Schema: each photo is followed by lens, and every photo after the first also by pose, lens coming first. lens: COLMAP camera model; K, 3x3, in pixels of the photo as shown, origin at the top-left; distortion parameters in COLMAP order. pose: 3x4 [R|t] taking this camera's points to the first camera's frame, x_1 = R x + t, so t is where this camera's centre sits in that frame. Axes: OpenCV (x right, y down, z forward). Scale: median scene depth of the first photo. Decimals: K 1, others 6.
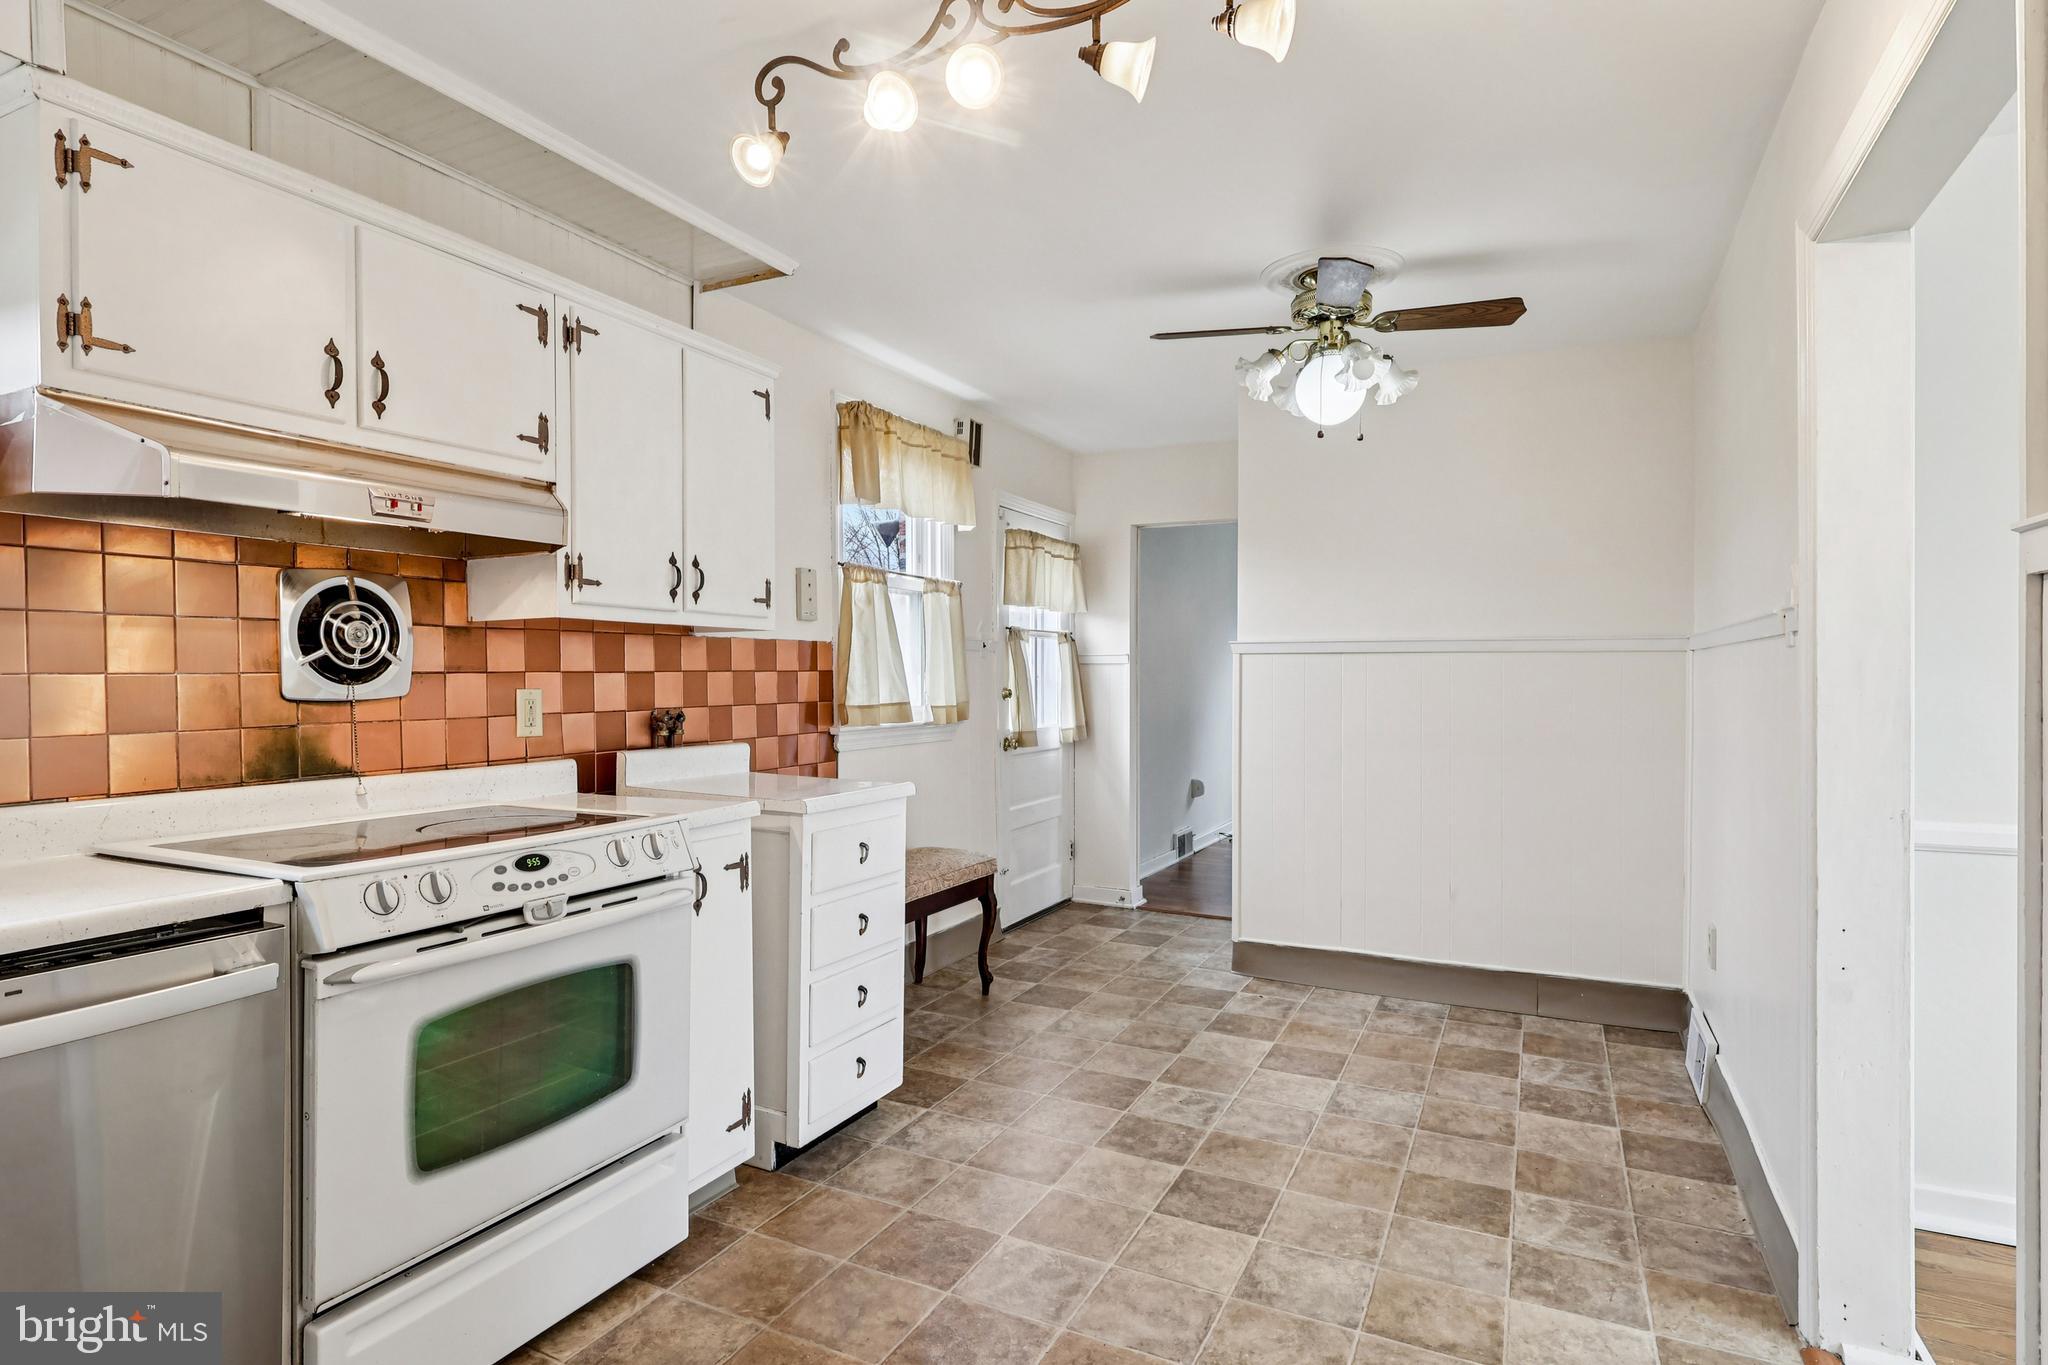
lens RADIAL K [[1059.2, 0, 1014.1], [0, 1059.2, 681.5], [0, 0, 1]] dist [0.000585, 0.000782]
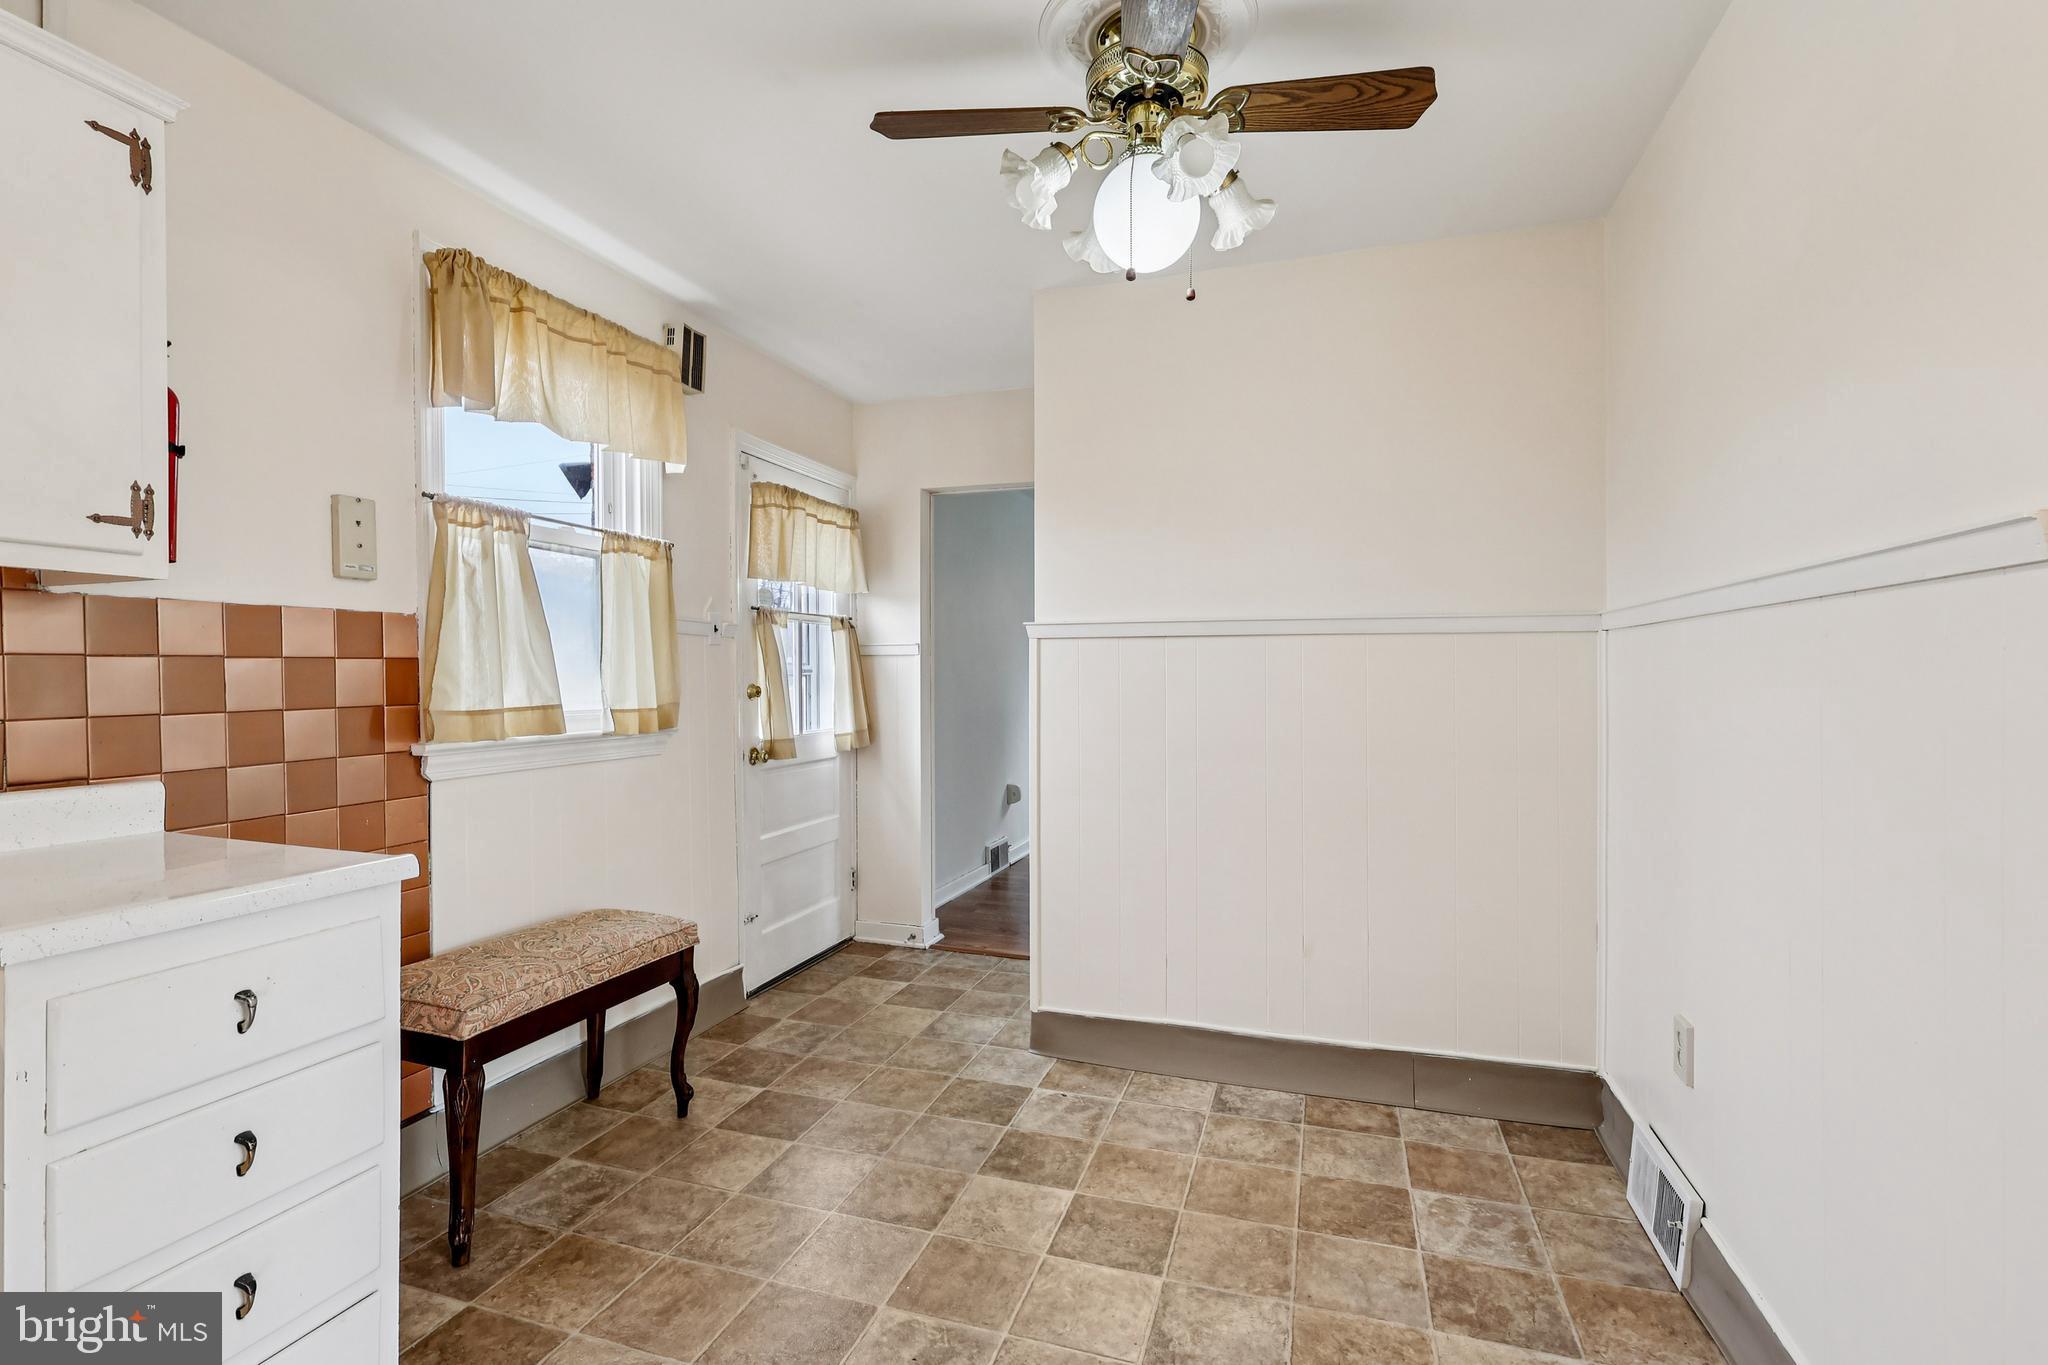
lens RADIAL K [[950.7, 0, 1017.4], [0, 950.7, 672.0], [0, 0, 1]] dist [-0.001618, 0.001023]
pose [[0.989405, -0.002902, 0.145155, 0.122072], [0.004149, 0.999957, -0.008288, 0.005148], [-0.145125, 0.008802, 0.989374, 0.396091]]
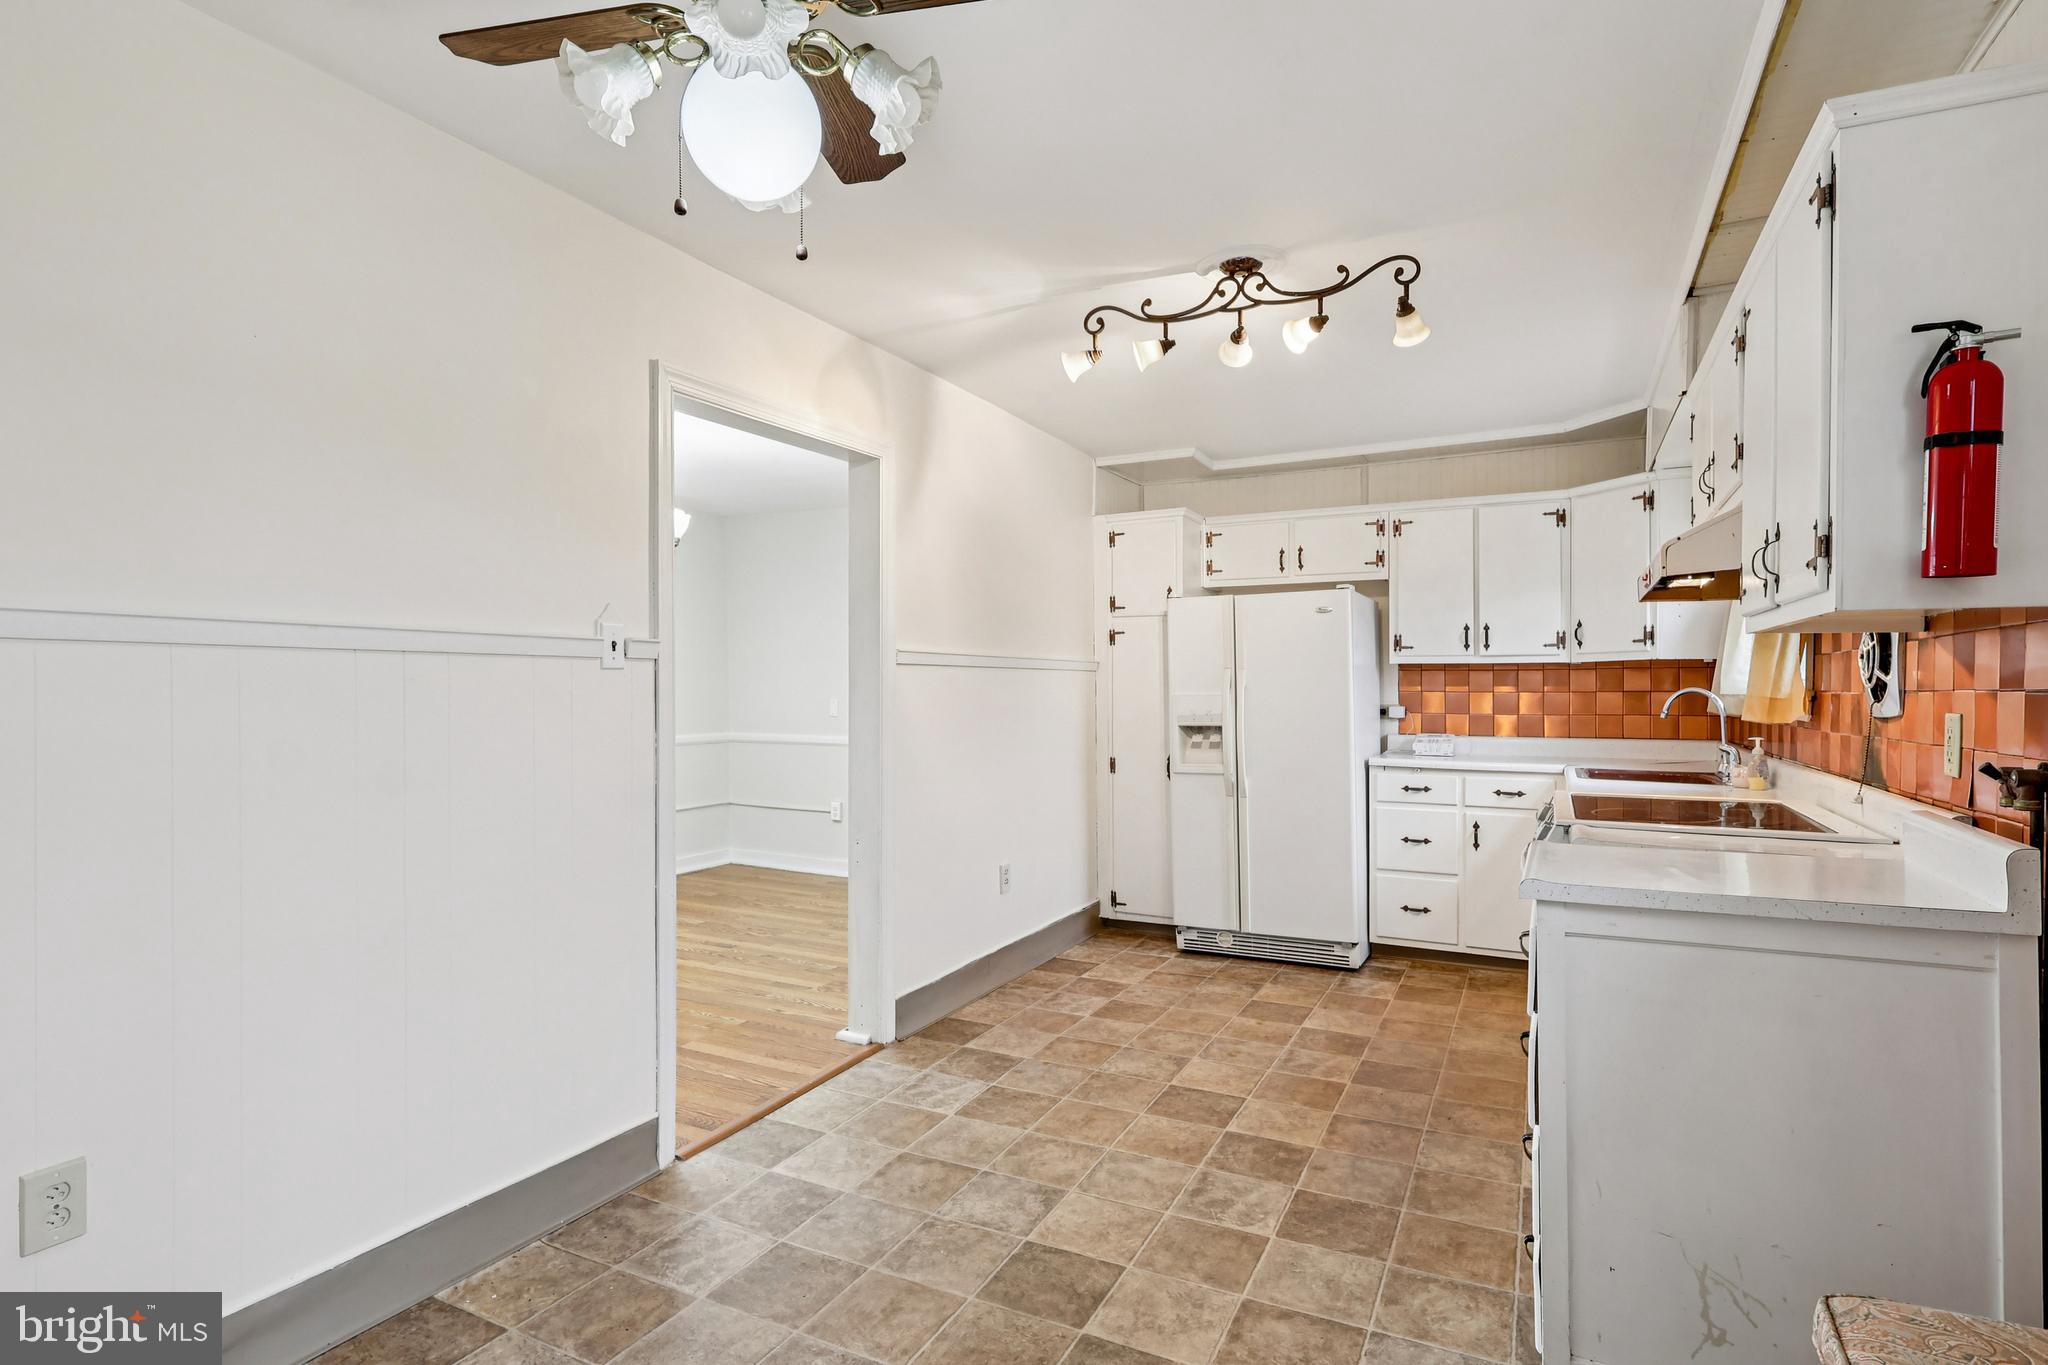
lens RADIAL K [[1028.0, 0, 1030.7], [0, 1028.0, 698.7], [0, 0, 1]] dist [-0.005251, -0.000065]
pose [[-0.999997, -0.002299, -0.001118, 0.410910], [-0.002321, 0.999798, 0.019945, -0.014580], [0.001072, 0.019947, -0.999800, 1.847466]]
